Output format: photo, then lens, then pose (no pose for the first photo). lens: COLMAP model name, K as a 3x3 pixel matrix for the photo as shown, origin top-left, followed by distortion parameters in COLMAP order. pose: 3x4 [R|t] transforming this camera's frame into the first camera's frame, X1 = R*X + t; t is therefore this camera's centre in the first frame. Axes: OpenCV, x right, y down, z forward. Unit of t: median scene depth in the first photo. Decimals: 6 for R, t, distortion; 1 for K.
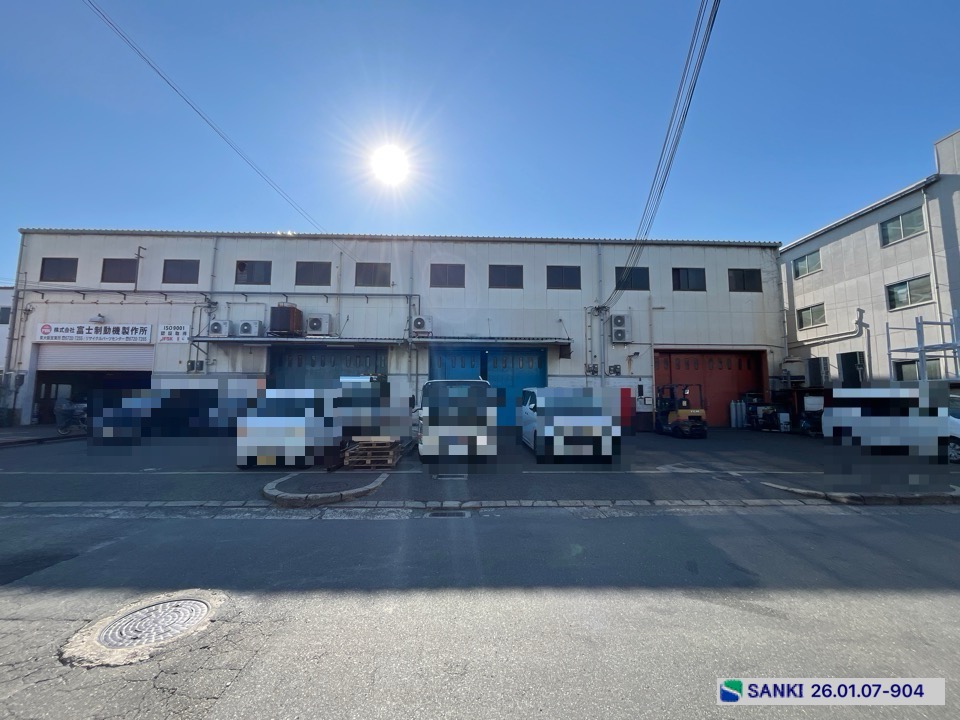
lens RADIAL K [[388.9, 0, 477.4], [0, 388.9, 361.1], [0, 0, 1]] dist [-0.003671, 0.000280]
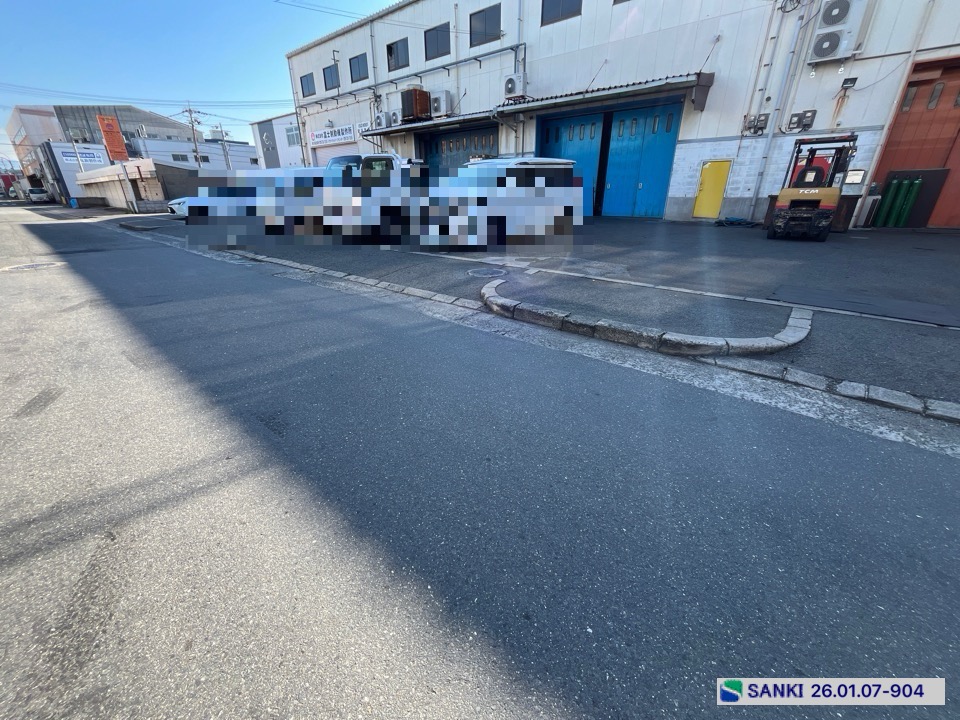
lens RADIAL K [[388.9, 0, 476.3], [0, 388.9, 359.9], [0, 0, 1]] dist [-0.003671, 0.000280]
pose [[0.737784, 0.260016, -0.622950, 0.452594], [0.076098, 0.884919, 0.459486, 0.036026], [0.670734, -0.386406, 0.633092, 0.158152]]
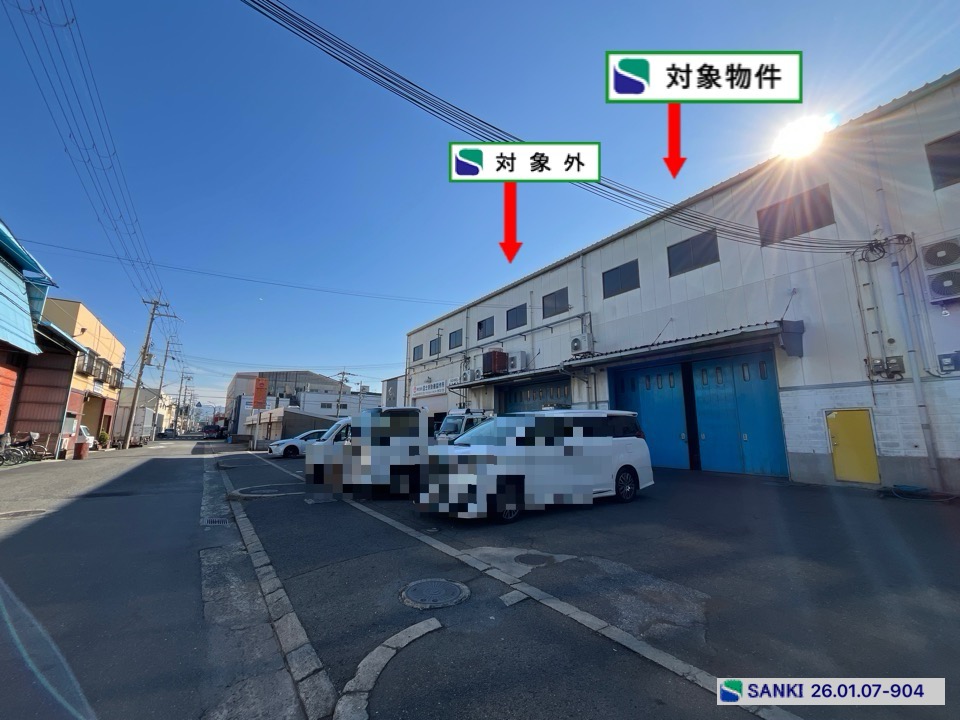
lens RADIAL K [[388.9, 0, 476.9], [0, 388.9, 360.9], [0, 0, 1]] dist [-0.003671, 0.000280]
pose [[0.538152, -0.153132, -0.828821, 0.425746], [0.079015, 0.988192, -0.131273, 0.035861], [0.839136, 0.005155, 0.543897, 0.302130]]
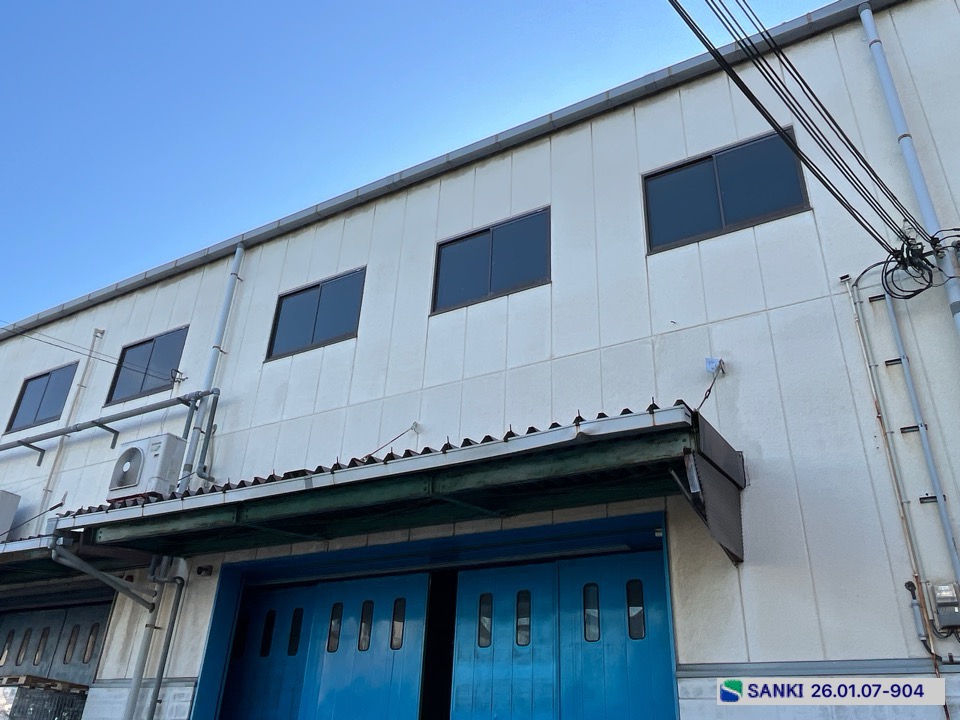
lens RADIAL K [[759.9, 0, 473.4], [0, 759.9, 359.3], [0, 0, 1]] dist [-0.002472, -0.001949]
pose [[0.849148, -0.226990, -0.476889, 0.295936], [0.010470, 0.909992, -0.414495, 0.050403], [0.528052, 0.346974, 0.775094, 0.642725]]
